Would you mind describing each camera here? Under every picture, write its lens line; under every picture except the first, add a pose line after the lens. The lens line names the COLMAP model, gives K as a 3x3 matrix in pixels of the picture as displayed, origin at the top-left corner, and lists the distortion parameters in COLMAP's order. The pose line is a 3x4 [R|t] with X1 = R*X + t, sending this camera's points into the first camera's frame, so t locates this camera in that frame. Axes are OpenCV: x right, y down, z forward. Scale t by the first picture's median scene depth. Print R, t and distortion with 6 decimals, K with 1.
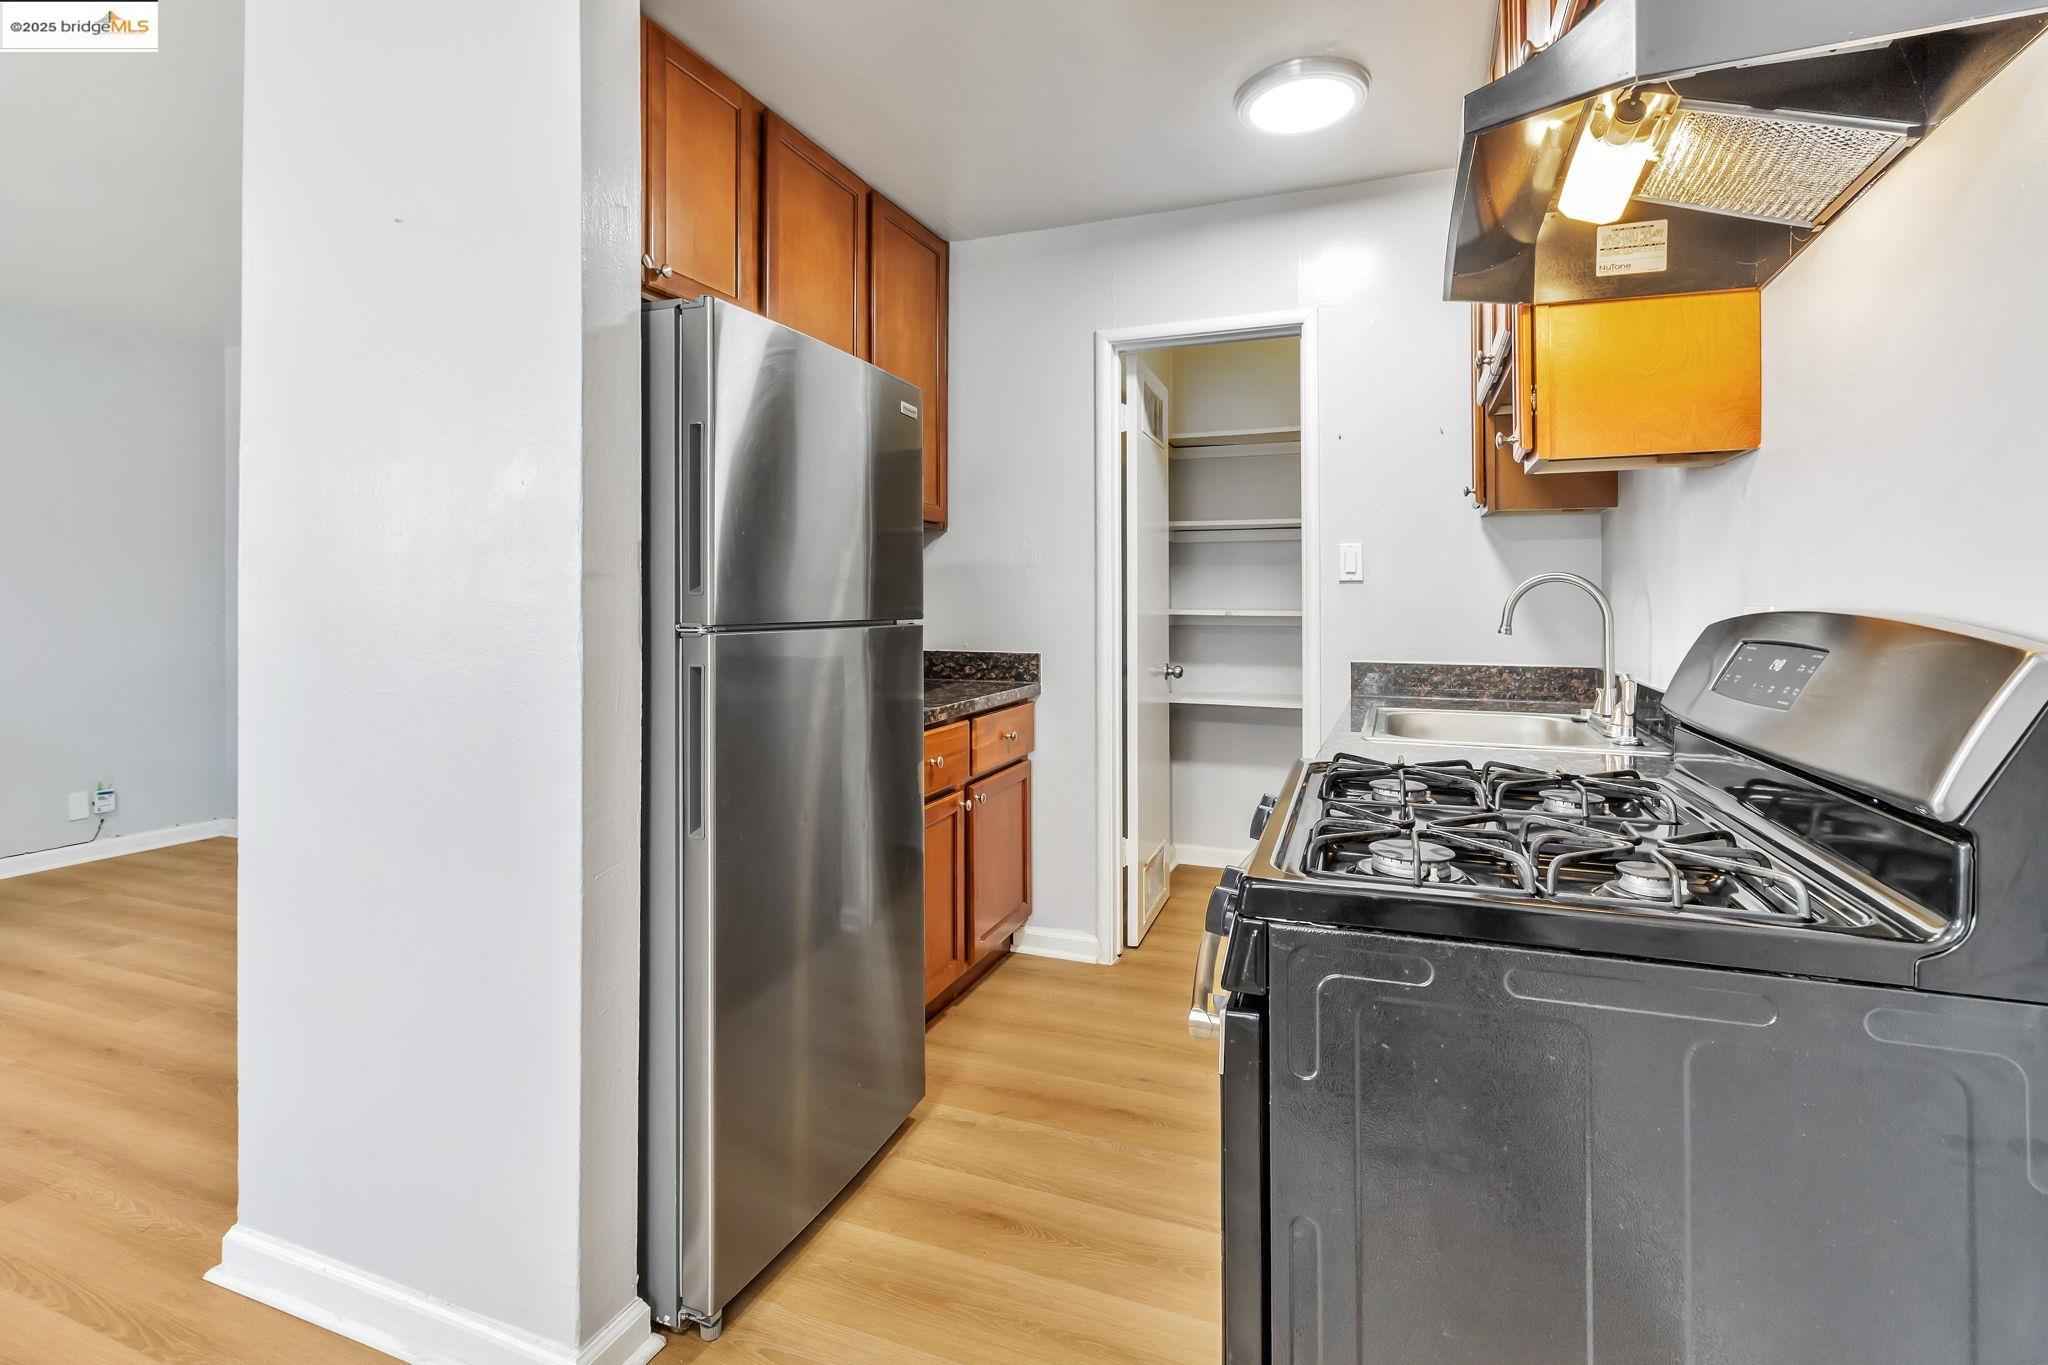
lens RADIAL K [[954.8, 0, 1063.1], [0, 954.8, 589.7], [0, 0, 1]] dist [-0.002354, 0.000871]
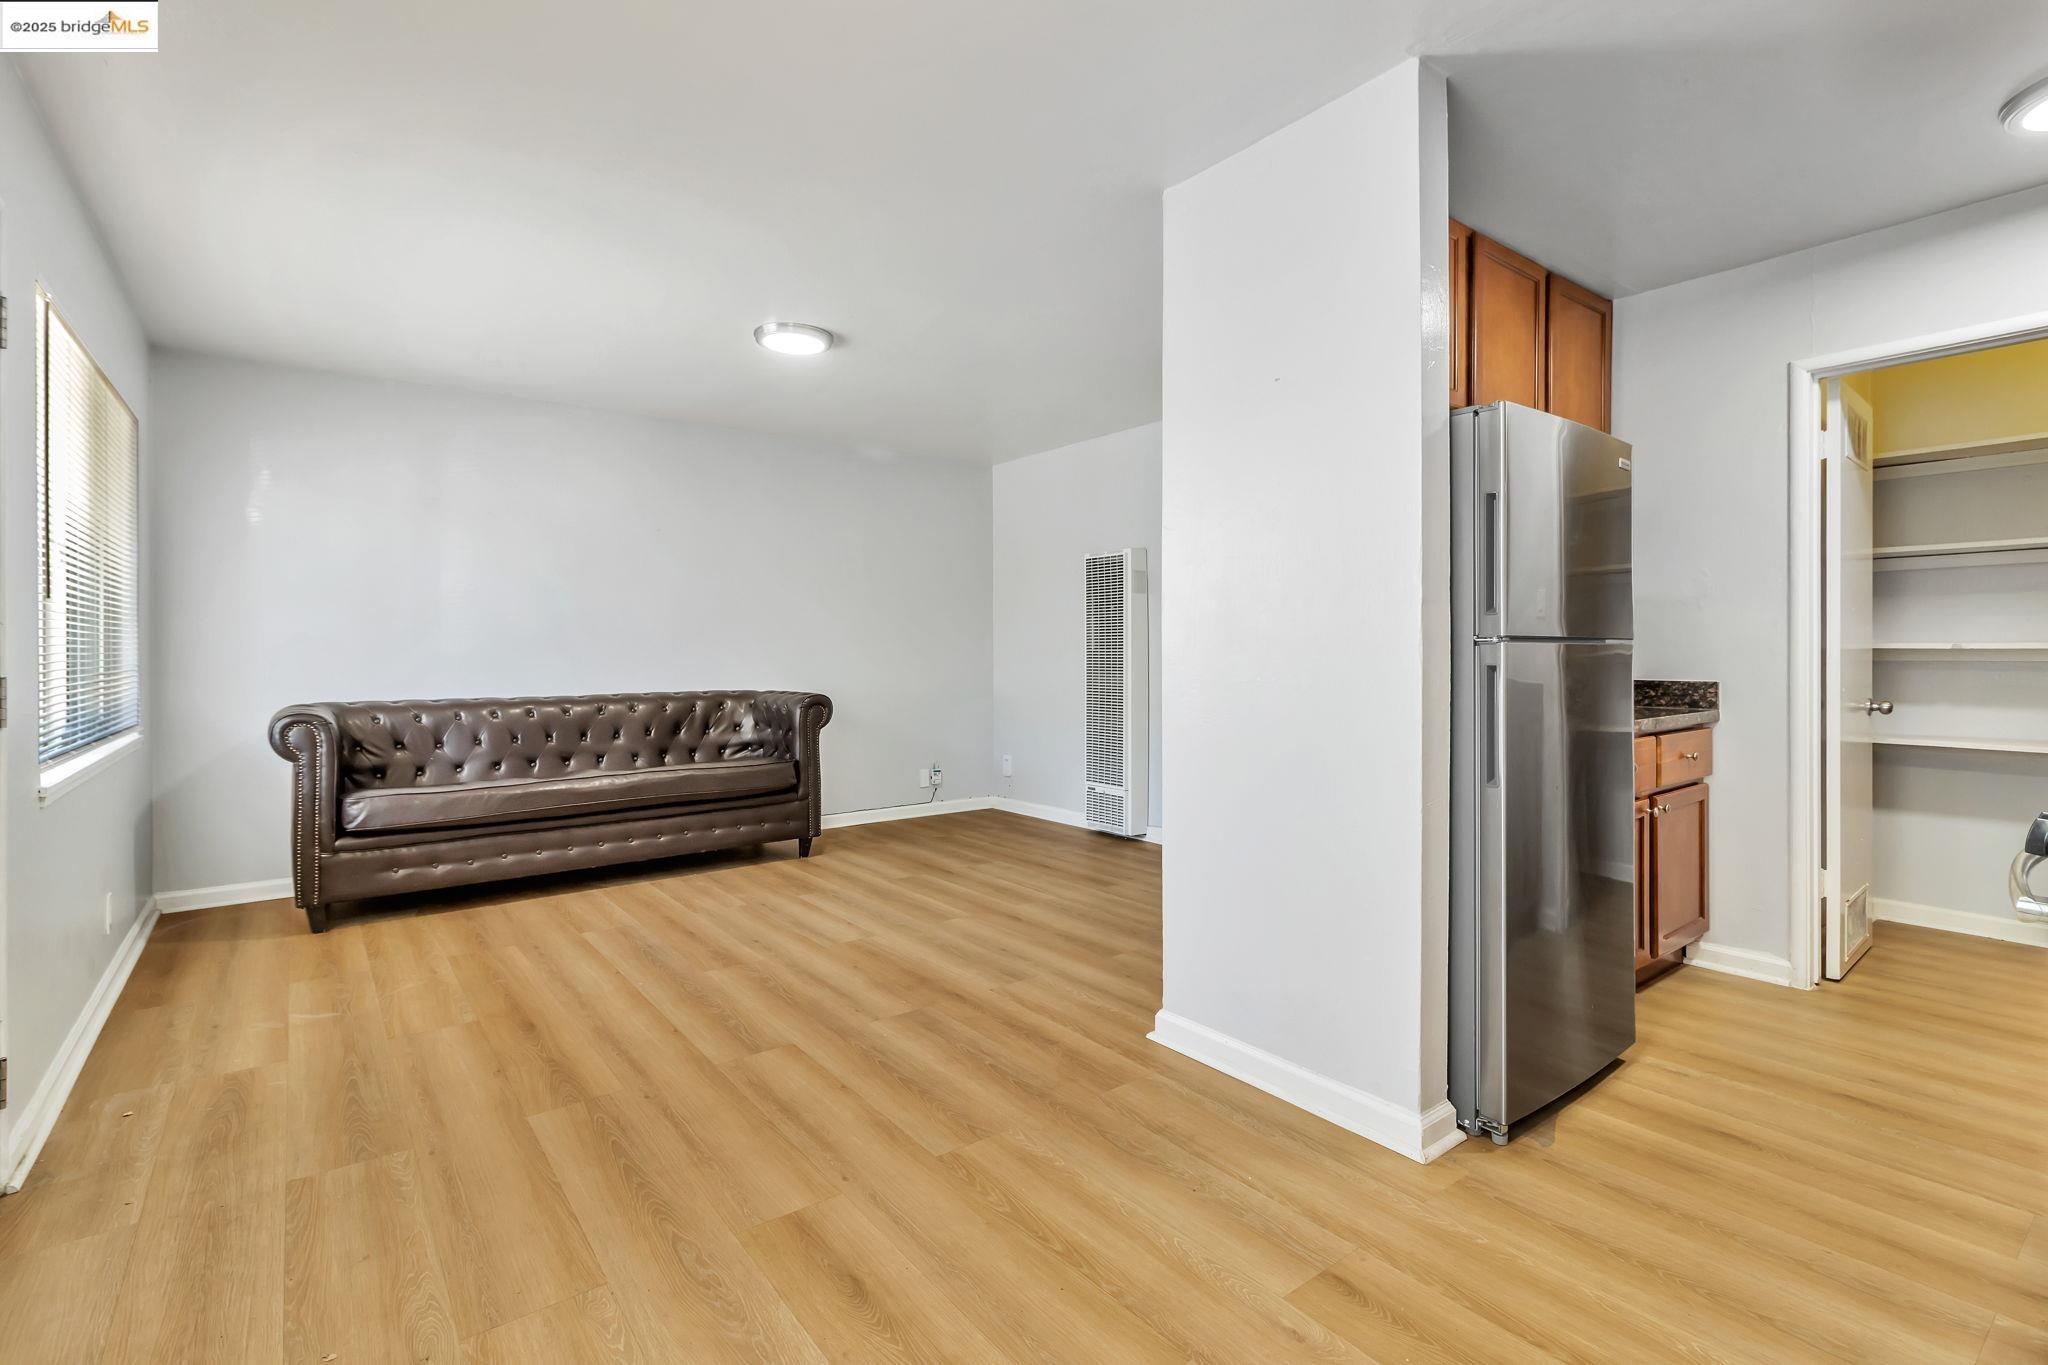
lens RADIAL K [[954.8, 0, 1033.5], [0, 954.8, 656.9], [0, 0, 1]] dist [-0.002354, 0.000871]
pose [[0.846299, 0.001648, -0.532705, -0.103788], [0.005090, 0.999925, 0.011181, 0.024520], [0.532684, -0.012174, 0.846227, -0.277421]]
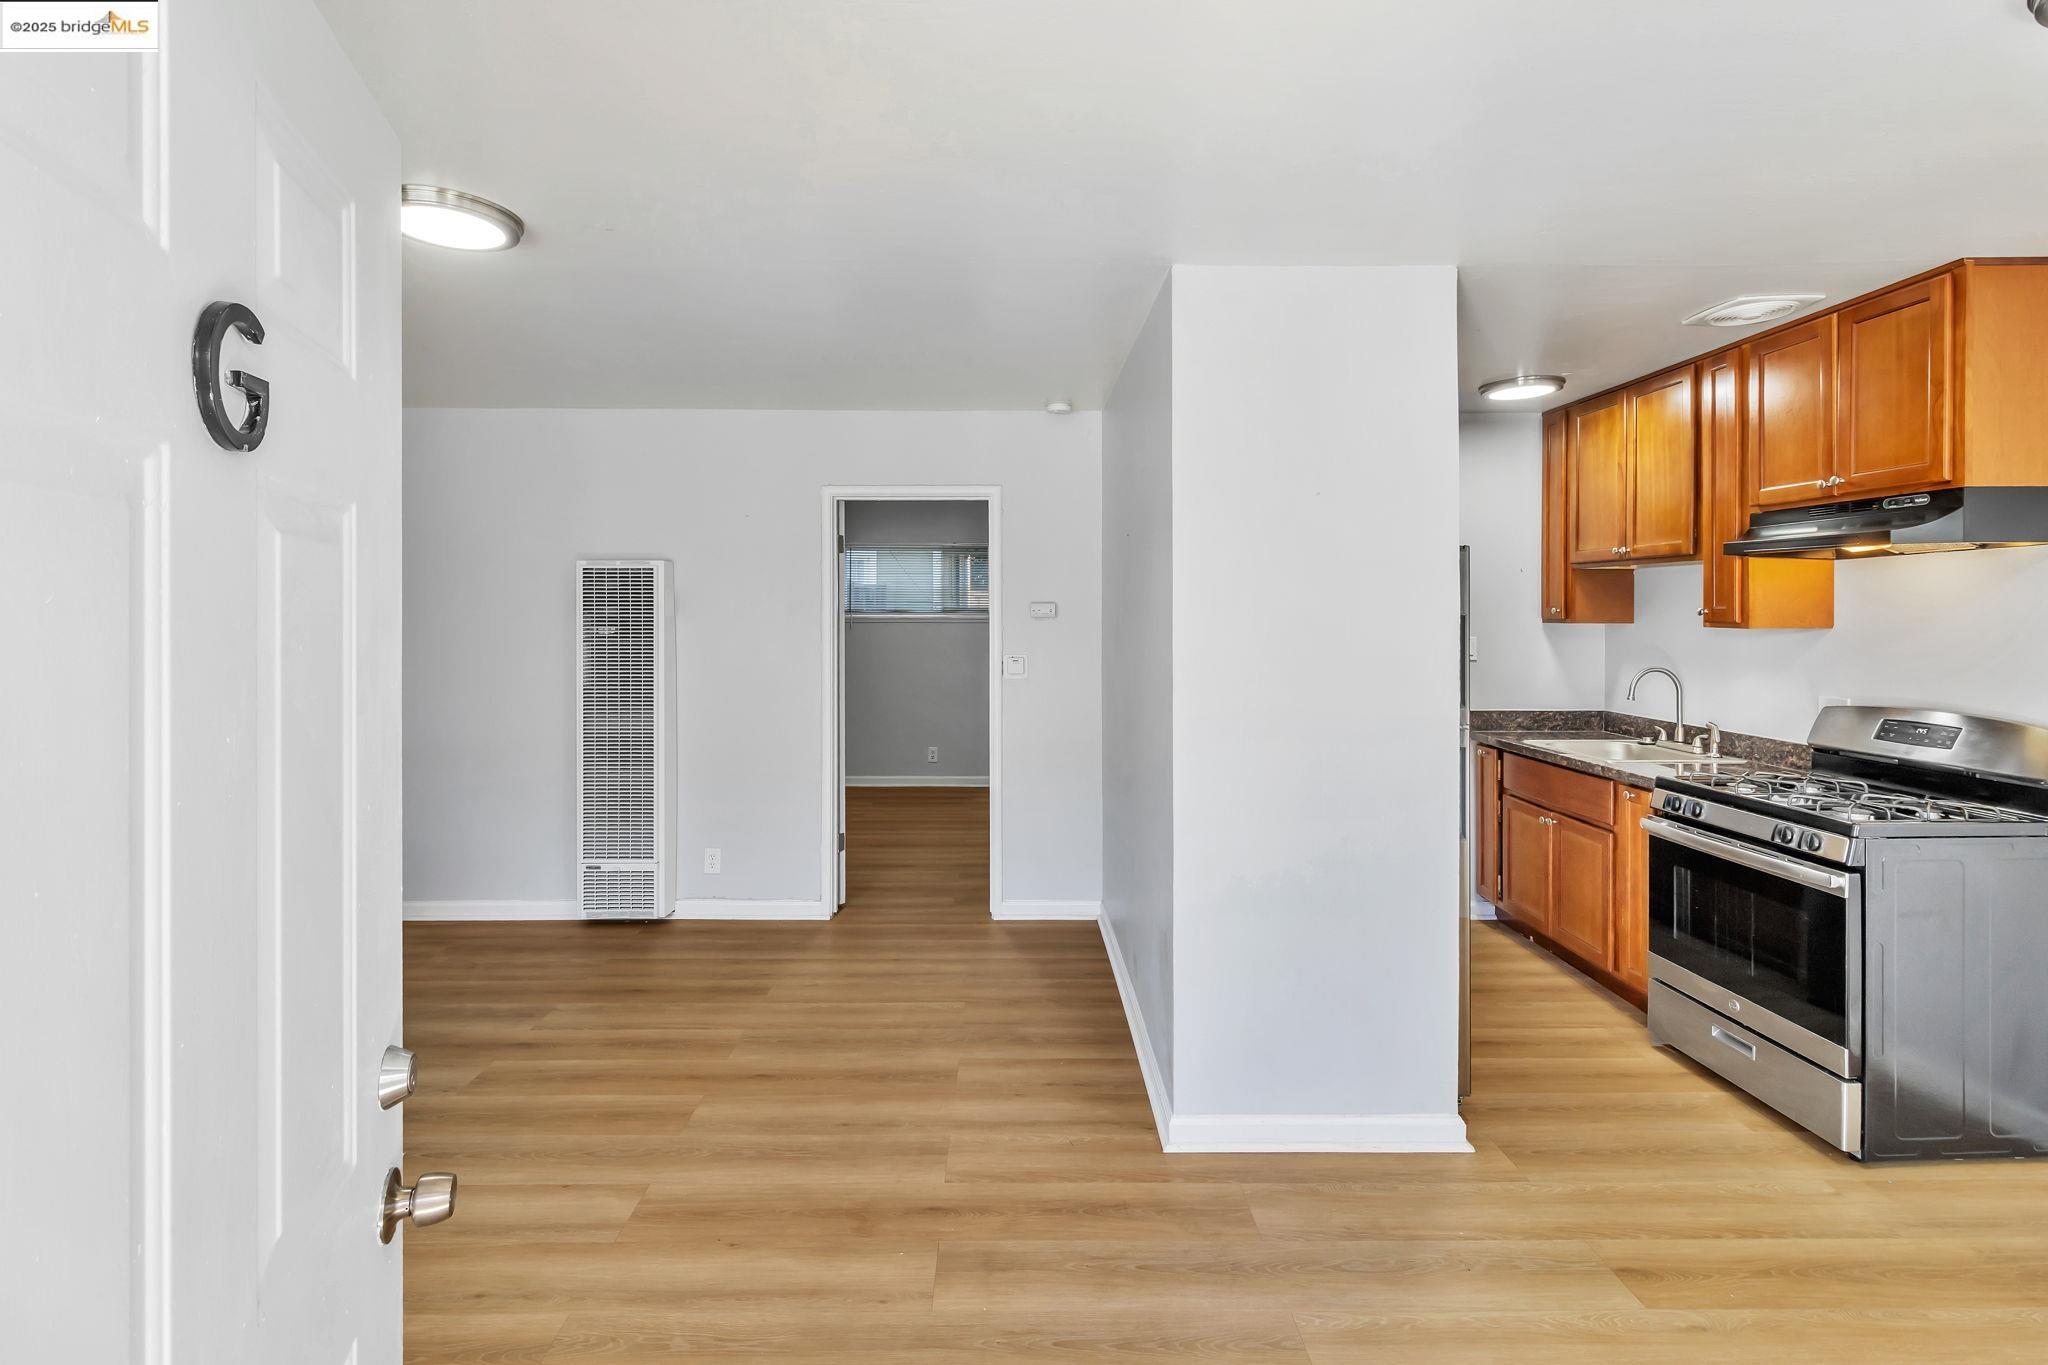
lens RADIAL K [[954.8, 0, 1049.1], [0, 954.8, 617.4], [0, 0, 1]] dist [-0.002354, 0.000871]
pose [[0.932997, 0.005382, 0.359844, -0.913000], [-0.007411, 0.999963, 0.004259, -0.086366], [-0.359808, -0.006641, 0.933003, -0.212450]]
